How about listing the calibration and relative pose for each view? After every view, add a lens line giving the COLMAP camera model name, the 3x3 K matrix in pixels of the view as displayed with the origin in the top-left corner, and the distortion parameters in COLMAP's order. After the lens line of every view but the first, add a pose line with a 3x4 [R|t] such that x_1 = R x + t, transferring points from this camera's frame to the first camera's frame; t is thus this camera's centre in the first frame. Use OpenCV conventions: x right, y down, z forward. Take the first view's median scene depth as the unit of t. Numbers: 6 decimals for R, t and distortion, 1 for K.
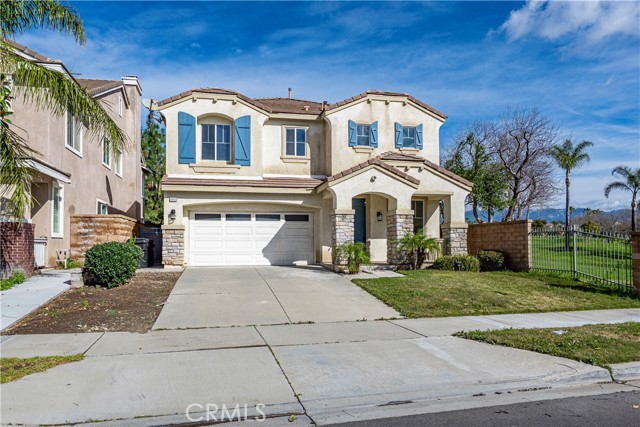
lens RADIAL K [[458.9, 0, 320.0], [0, 458.9, 213.5], [0, 0, 1]] dist [0.001079, 0.000197]
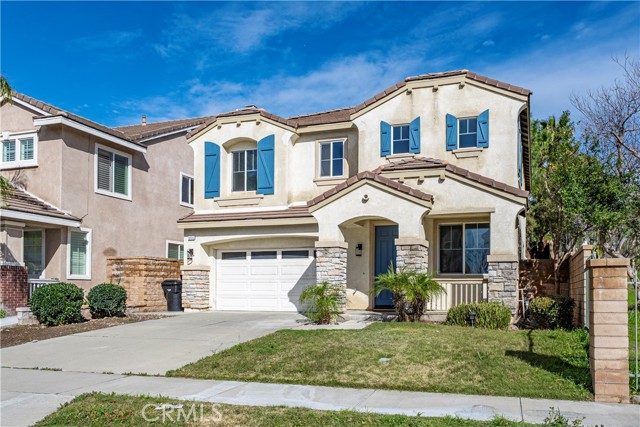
lens RADIAL K [[563.7, 0, 320.2], [0, 563.7, 259.5], [0, 0, 1]] dist [-0.002657, -0.001050]
pose [[0.842295, -0.024208, -0.538473, 0.476791], [0.031015, 0.999513, 0.003580, 0.015922], [0.538123, -0.019716, 0.842635, 0.165723]]
